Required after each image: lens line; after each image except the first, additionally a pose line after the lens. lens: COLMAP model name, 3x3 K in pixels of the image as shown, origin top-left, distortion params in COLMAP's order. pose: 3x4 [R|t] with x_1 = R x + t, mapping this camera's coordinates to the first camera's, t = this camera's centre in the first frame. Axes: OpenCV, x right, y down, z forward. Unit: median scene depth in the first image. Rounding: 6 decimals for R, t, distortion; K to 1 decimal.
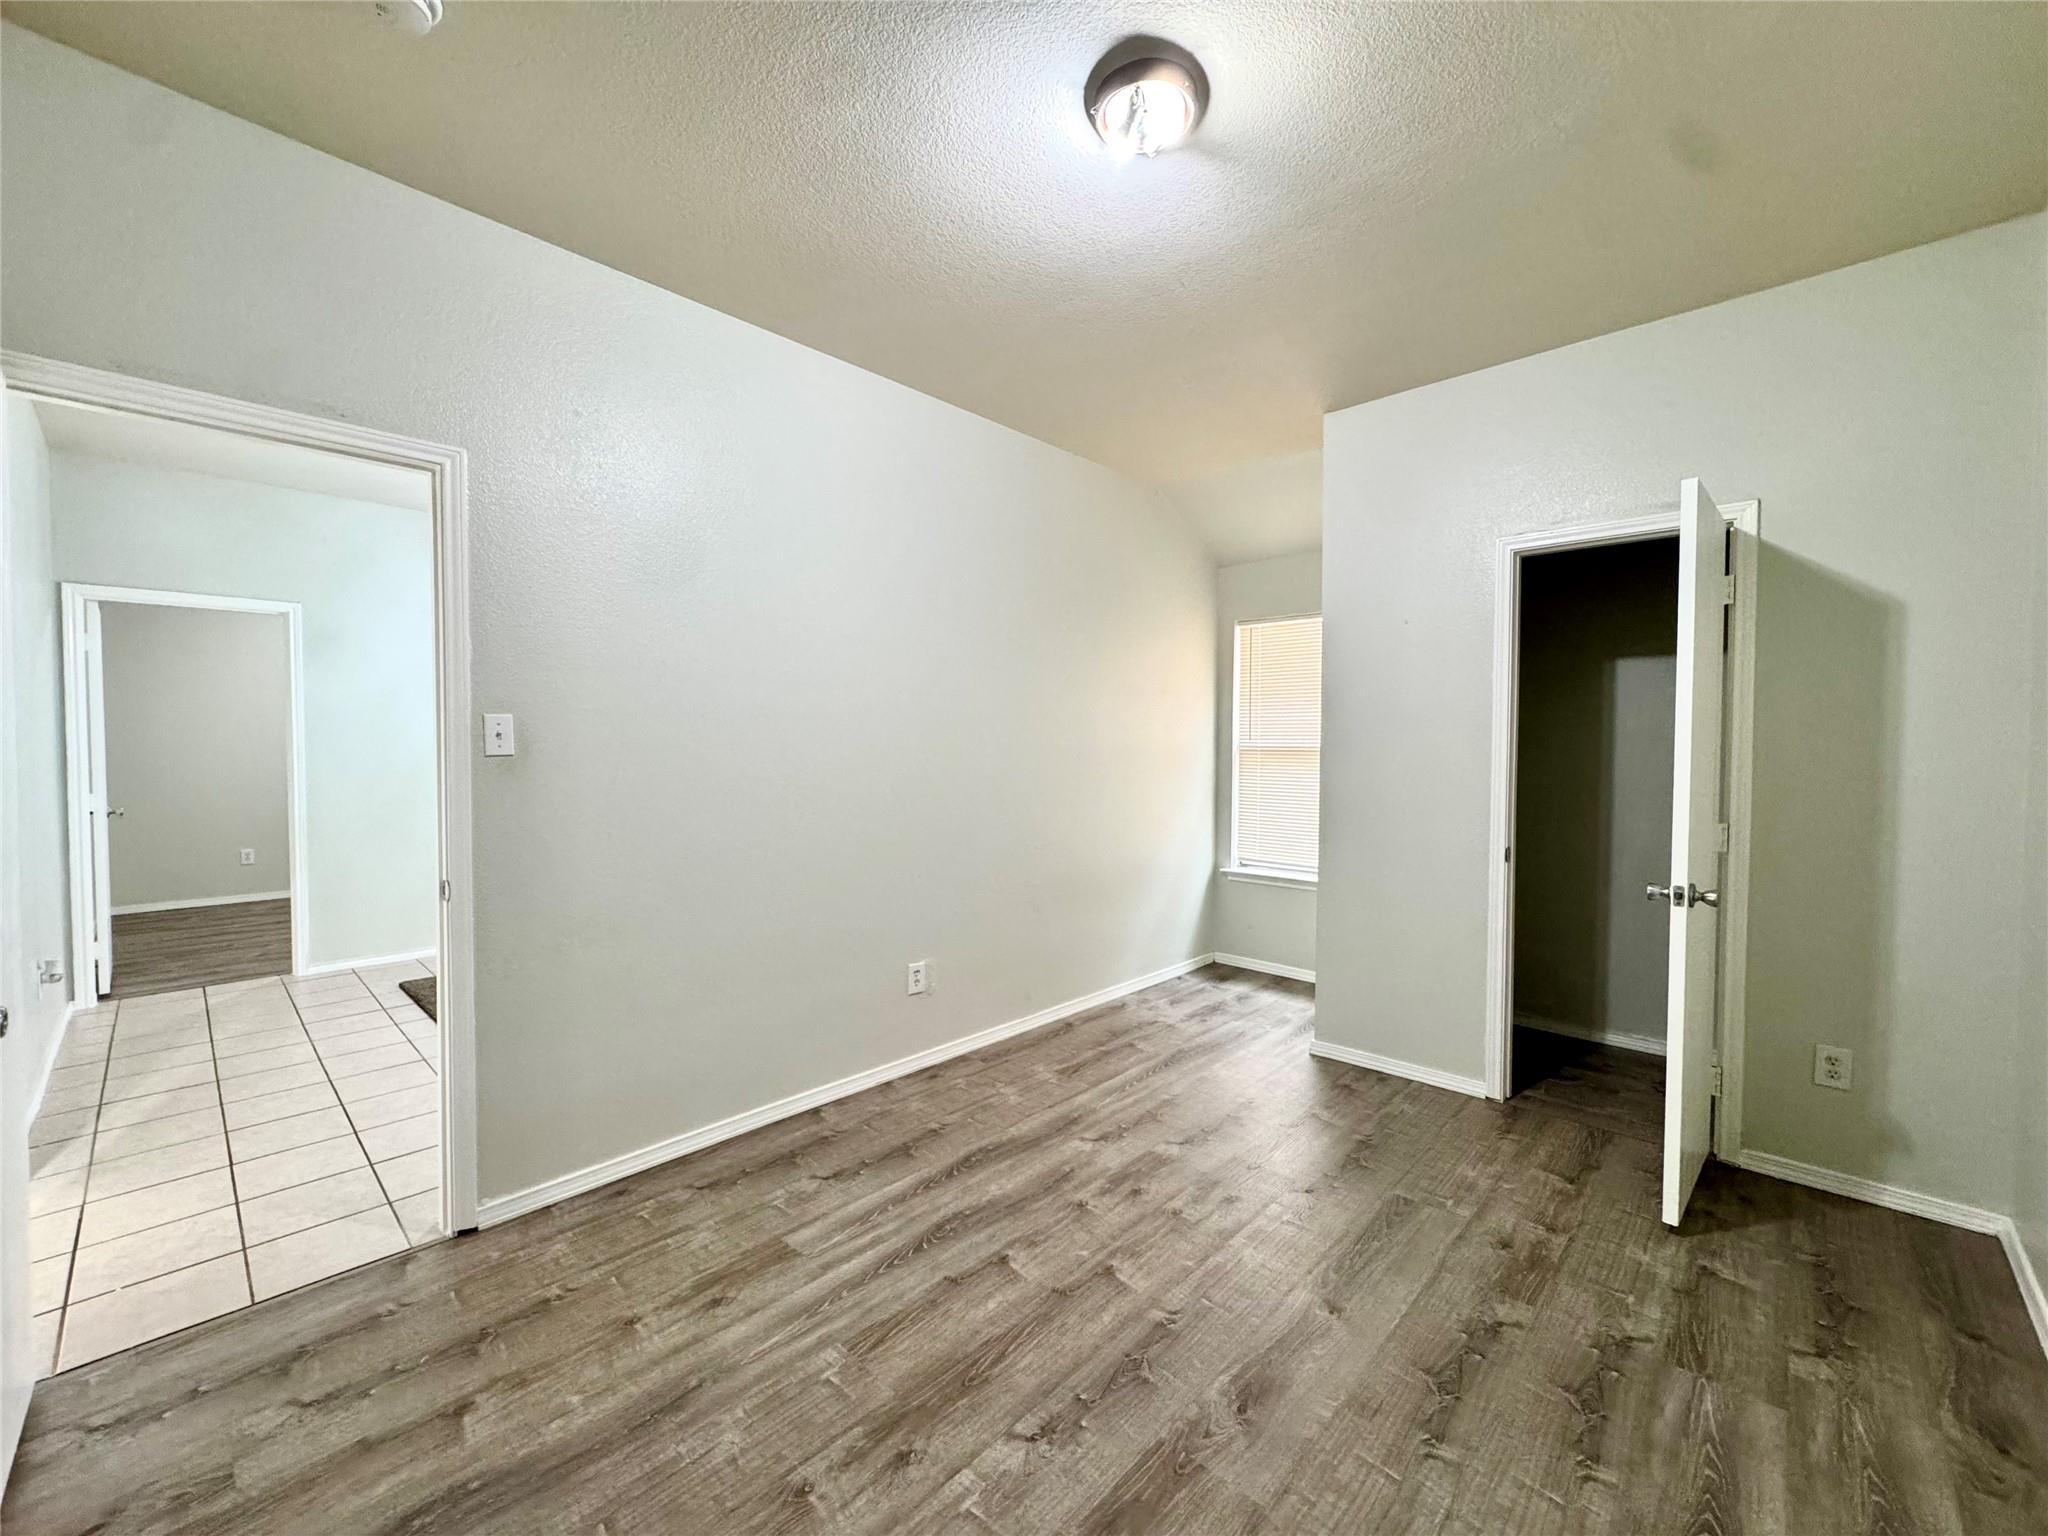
lens RADIAL K [[817.0, 0, 1025.2], [0, 817.0, 769.5], [0, 0, 1]] dist [-0.005335, 0.001397]
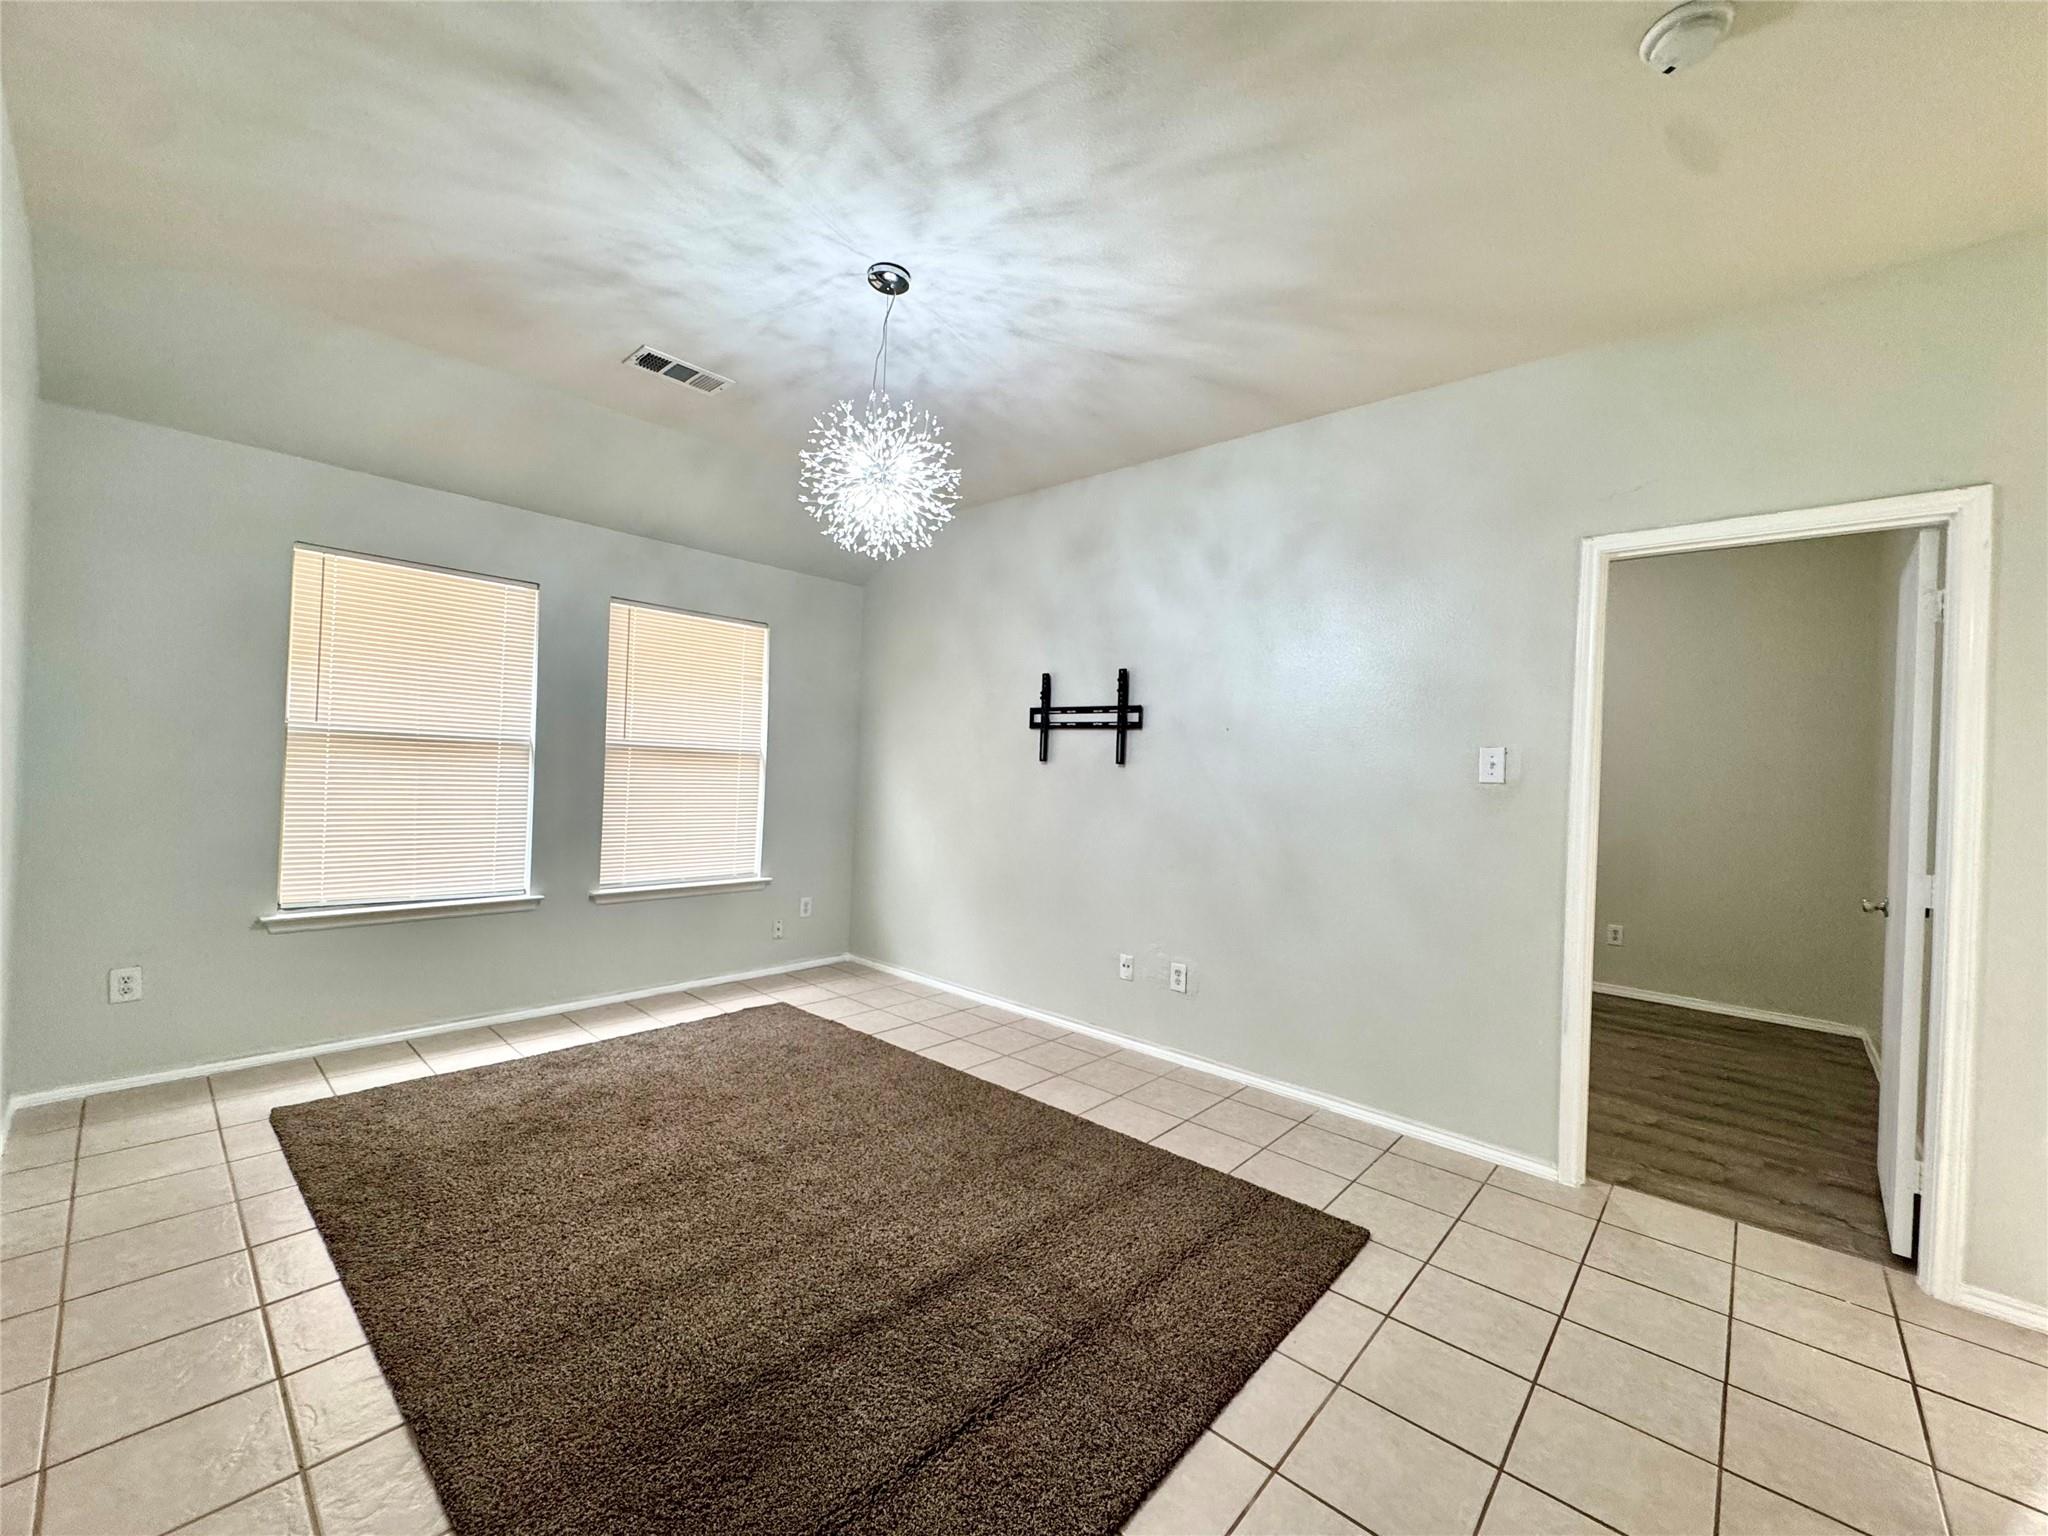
lens RADIAL K [[817.0, 0, 1027.2], [0, 817.0, 765.4], [0, 0, 1]] dist [-0.005335, 0.001397]
pose [[-0.020618, -0.005058, 0.999775, -2.412925], [-0.014428, 0.999885, 0.004761, -0.056195], [-0.999683, -0.014326, -0.020689, 2.358294]]
